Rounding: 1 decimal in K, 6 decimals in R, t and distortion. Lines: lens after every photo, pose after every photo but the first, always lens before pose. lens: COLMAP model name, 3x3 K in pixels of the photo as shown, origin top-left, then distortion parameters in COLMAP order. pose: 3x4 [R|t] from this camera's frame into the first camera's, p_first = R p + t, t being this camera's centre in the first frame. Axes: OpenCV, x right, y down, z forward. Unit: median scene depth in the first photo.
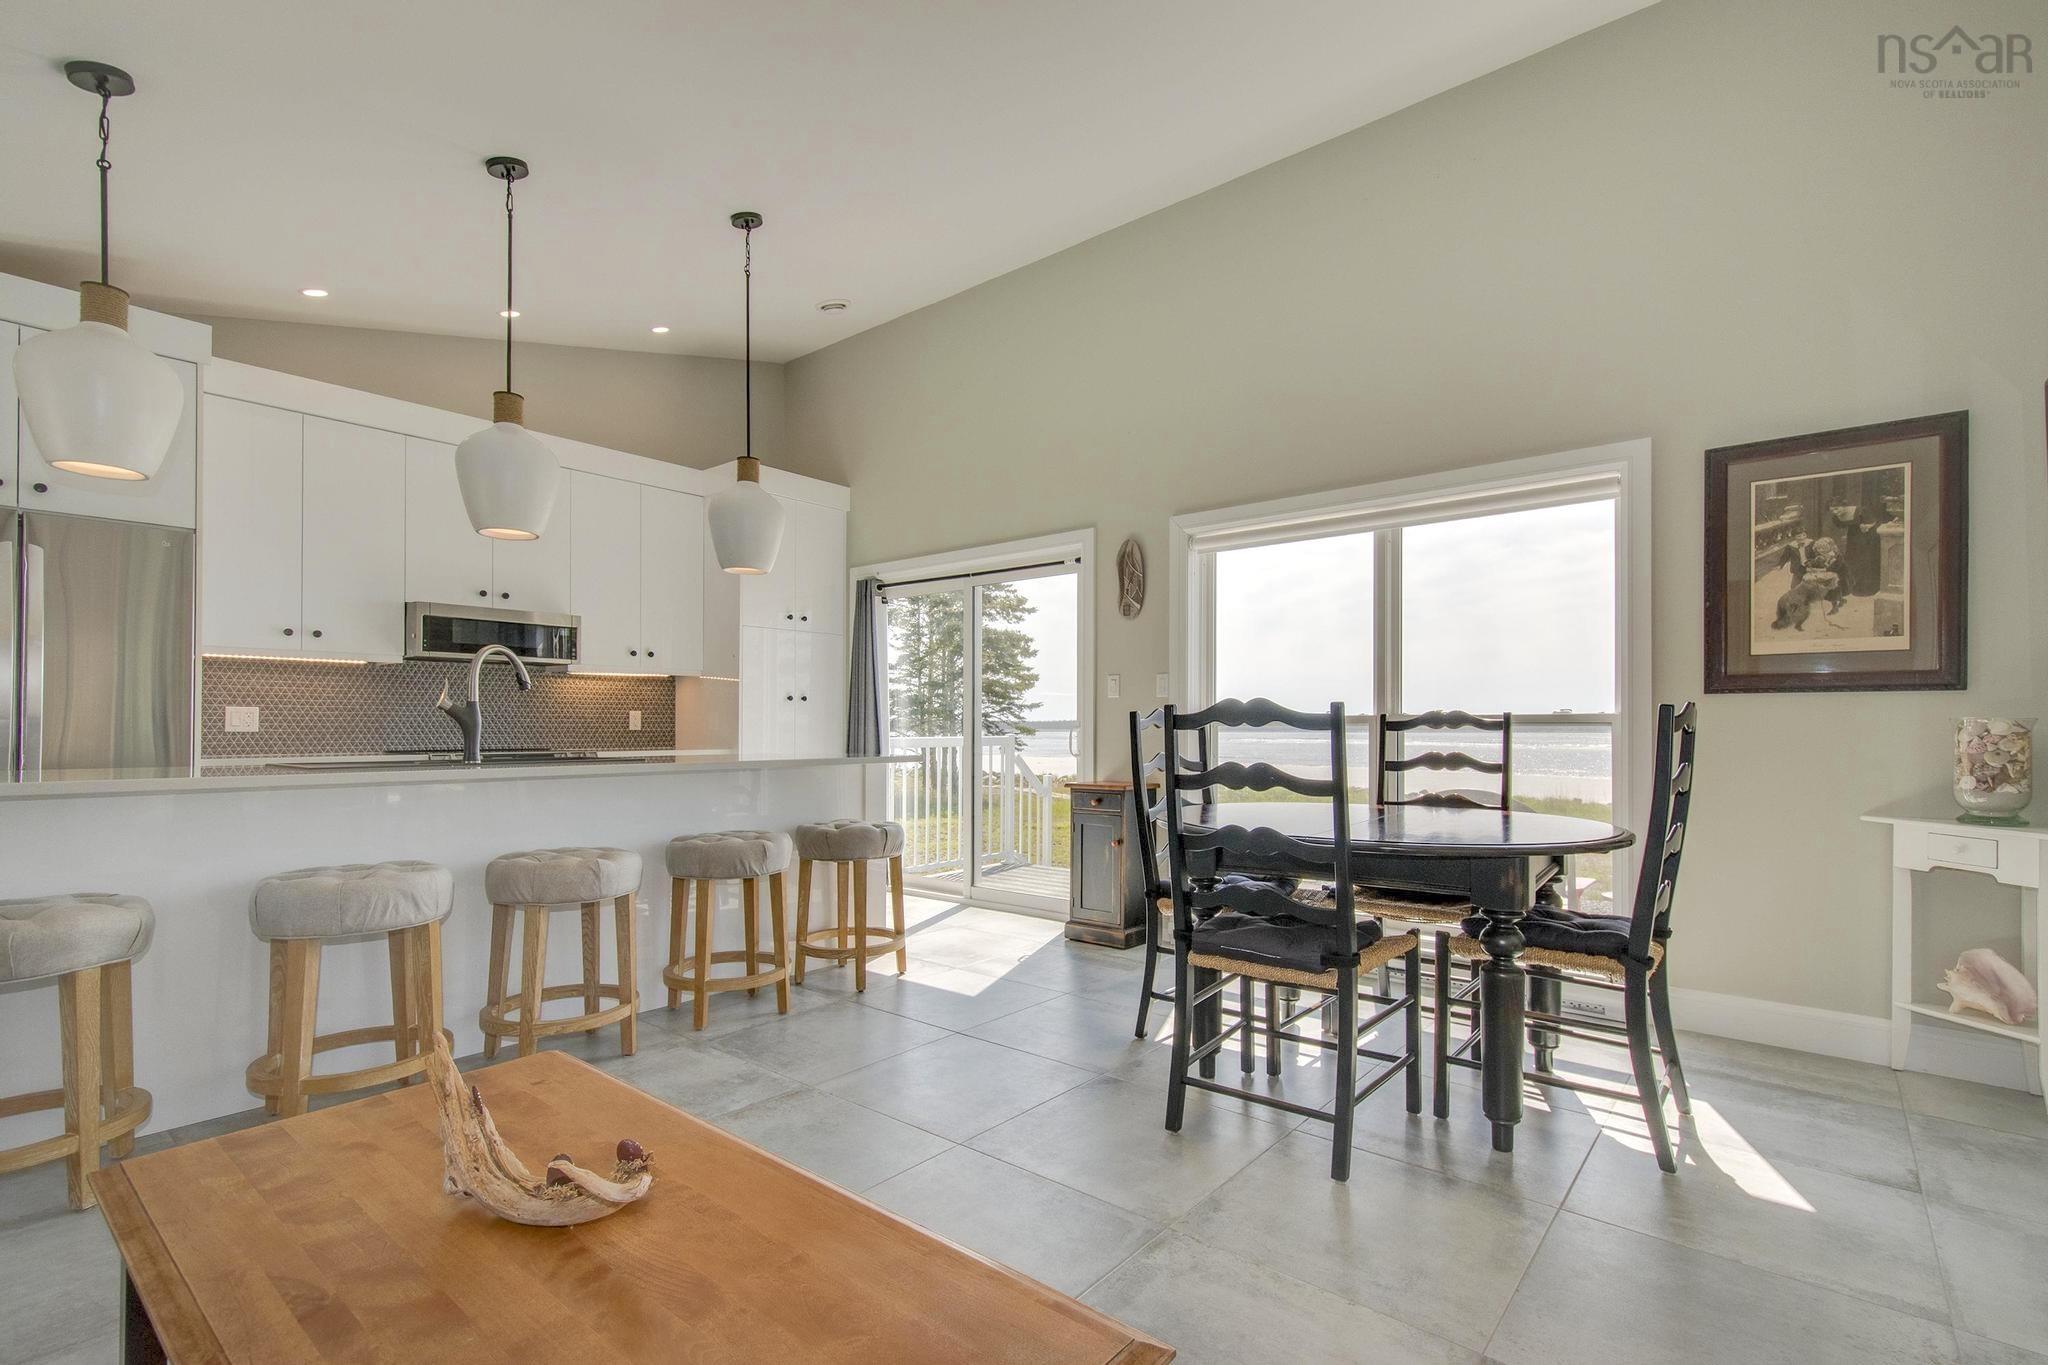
lens RADIAL K [[964.5, 0, 1022.3], [0, 964.5, 717.3], [0, 0, 1]] dist [0.025455, -0.004400]
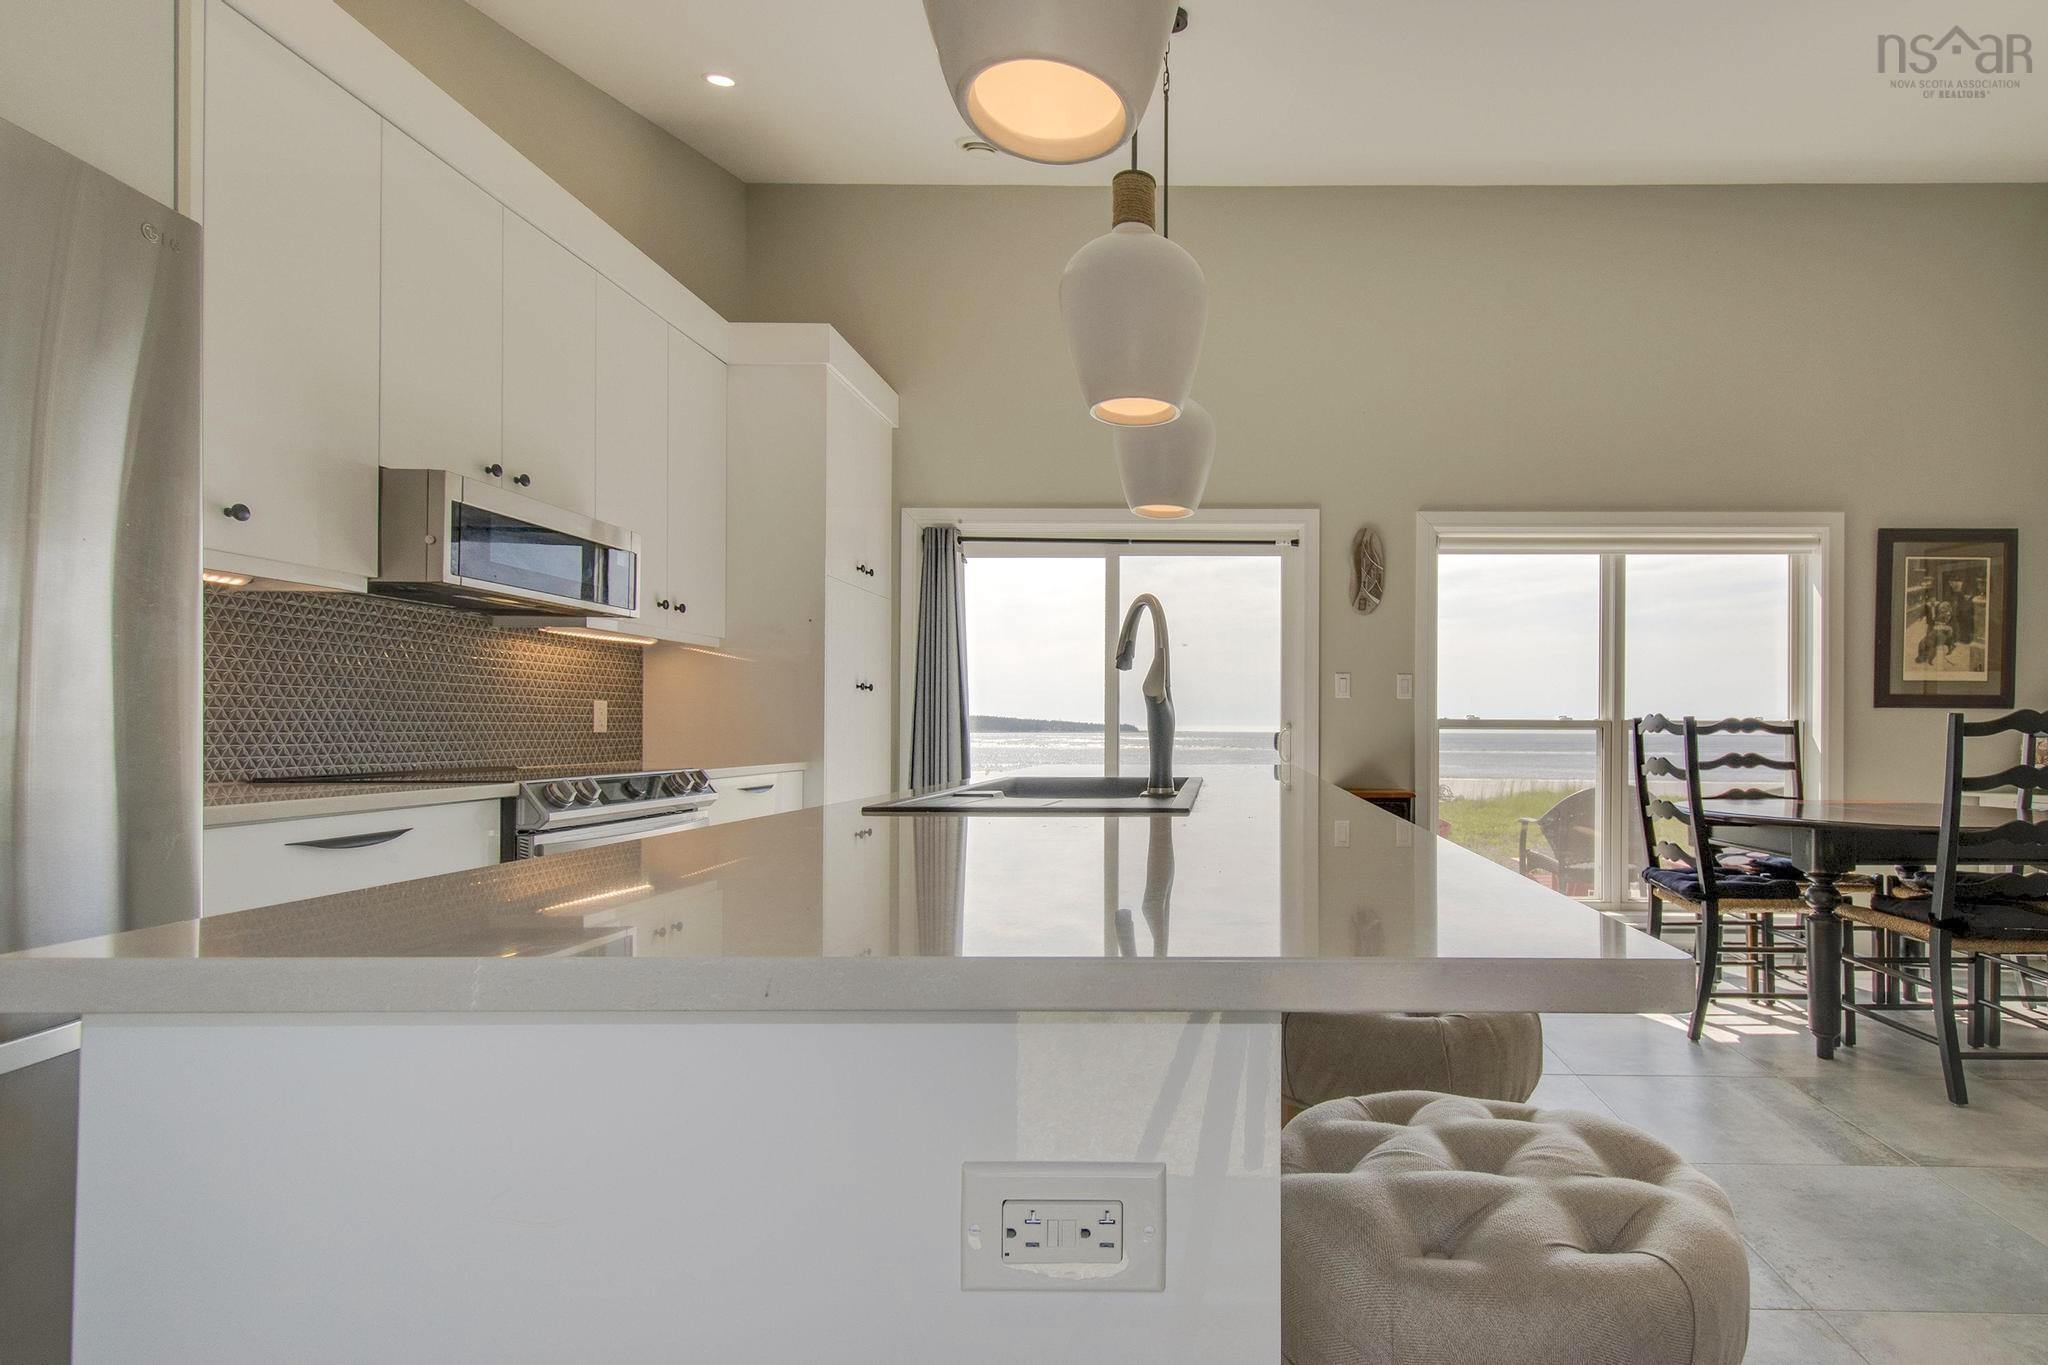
lens RADIAL K [[1004.7, 0, 1208.1], [0, 1004.7, 723.7], [0, 0, 1]] dist [0.020117, -0.002848]
pose [[0.766124, 0.005323, 0.642670, -0.659381], [-0.010711, 0.999933, 0.004486, 0.001491], [-0.642603, -0.010320, 0.766130, 0.368313]]
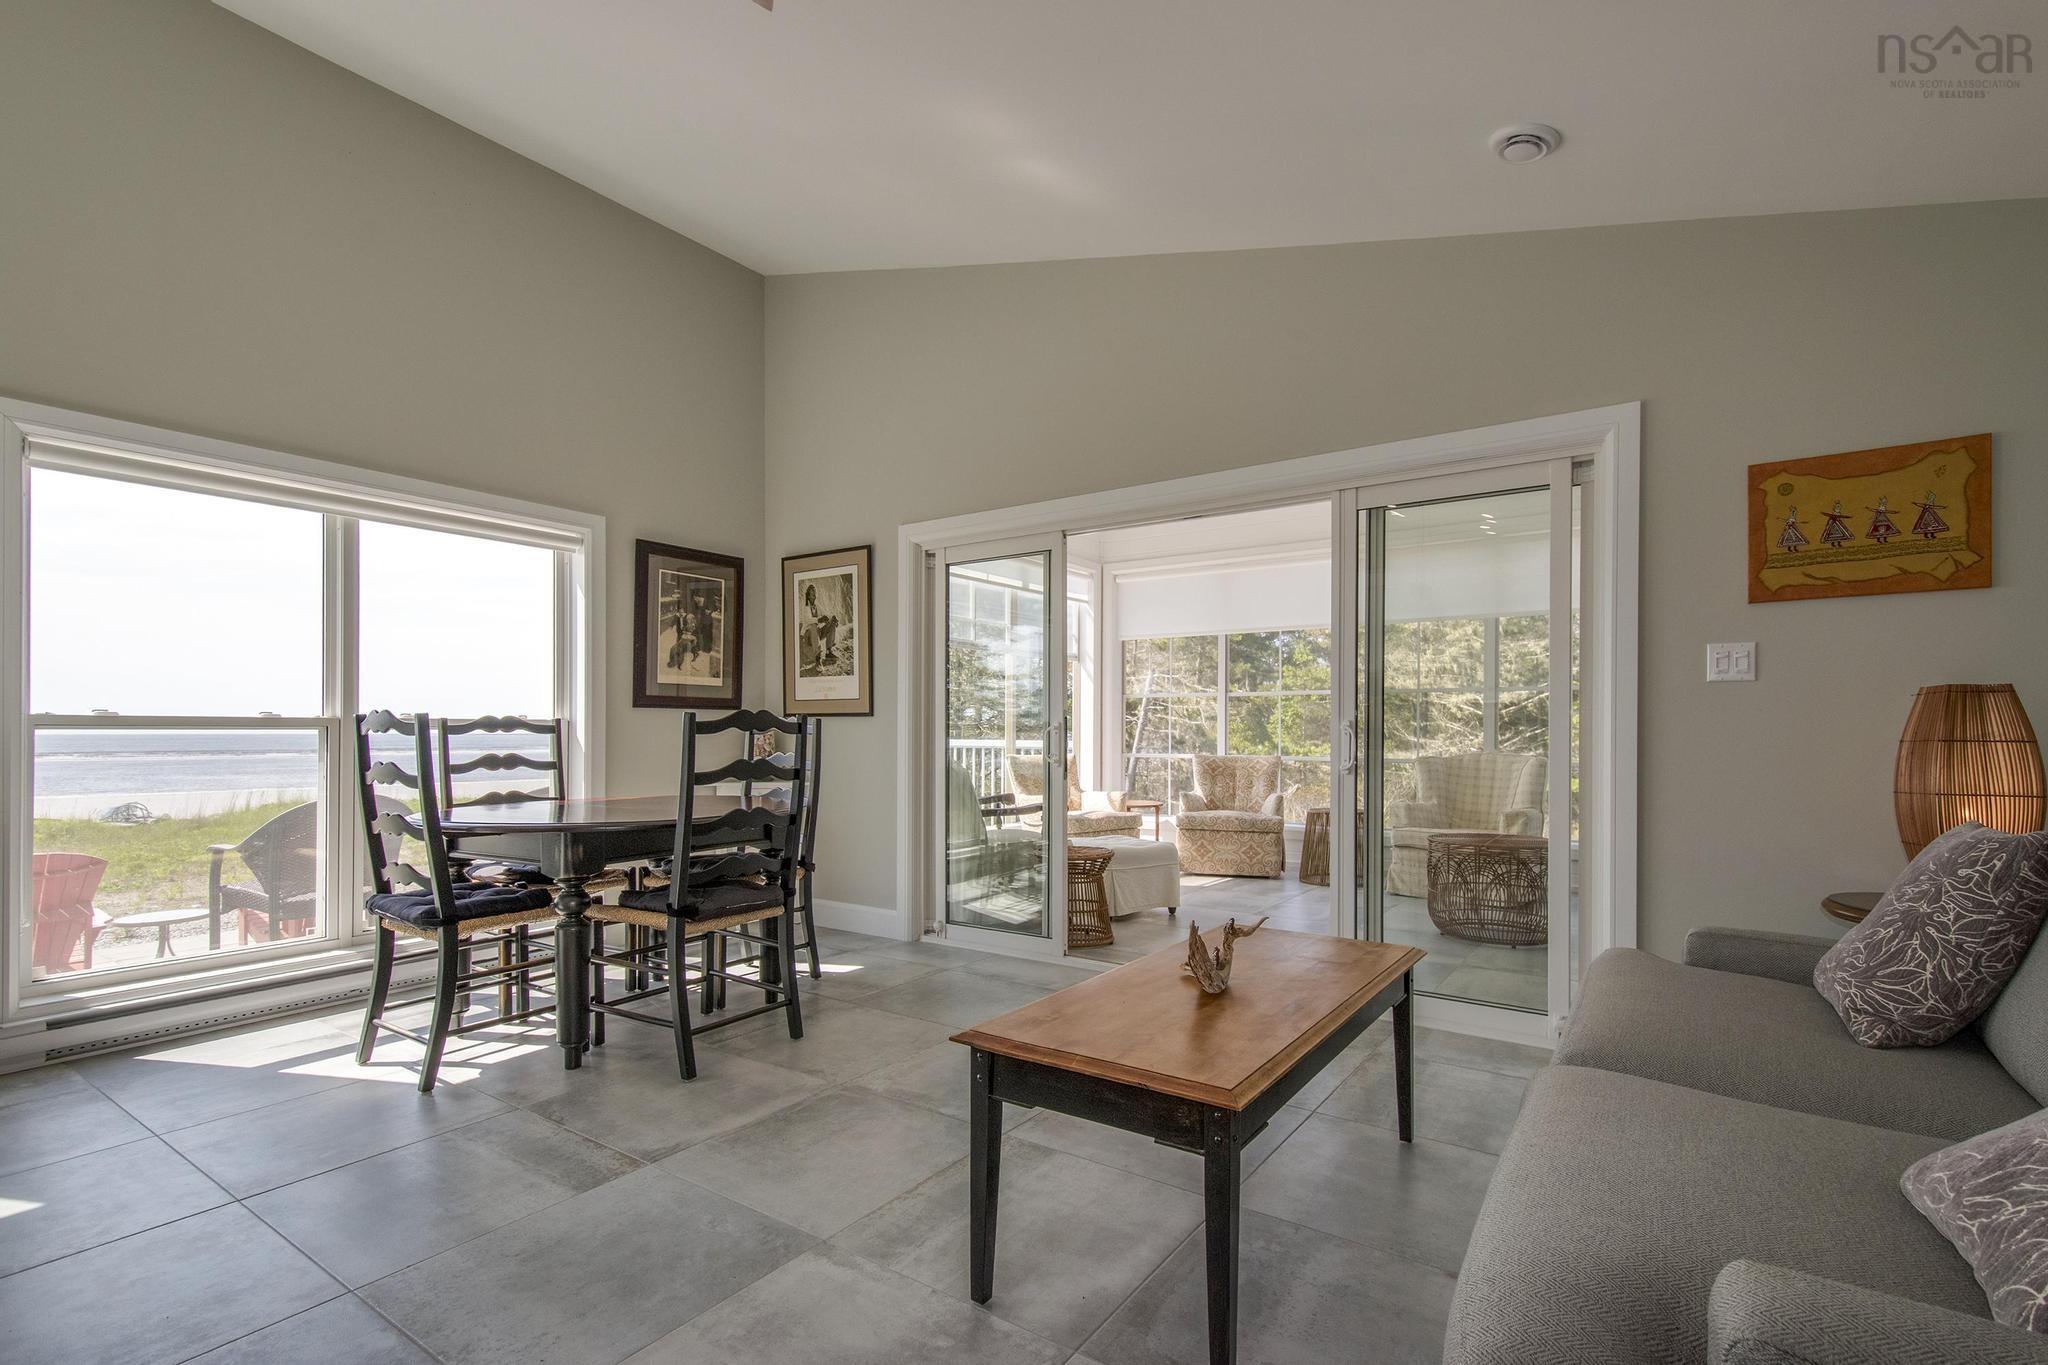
lens RADIAL K [[964.5, 0, 1060.9], [0, 964.5, 729.8], [0, 0, 1]] dist [0.025455, -0.004400]
pose [[-0.108280, -0.000348, 0.994120, -0.563712], [-0.012685, 0.999919, -0.001031, 0.001575], [-0.994040, -0.012722, -0.108275, 0.377989]]
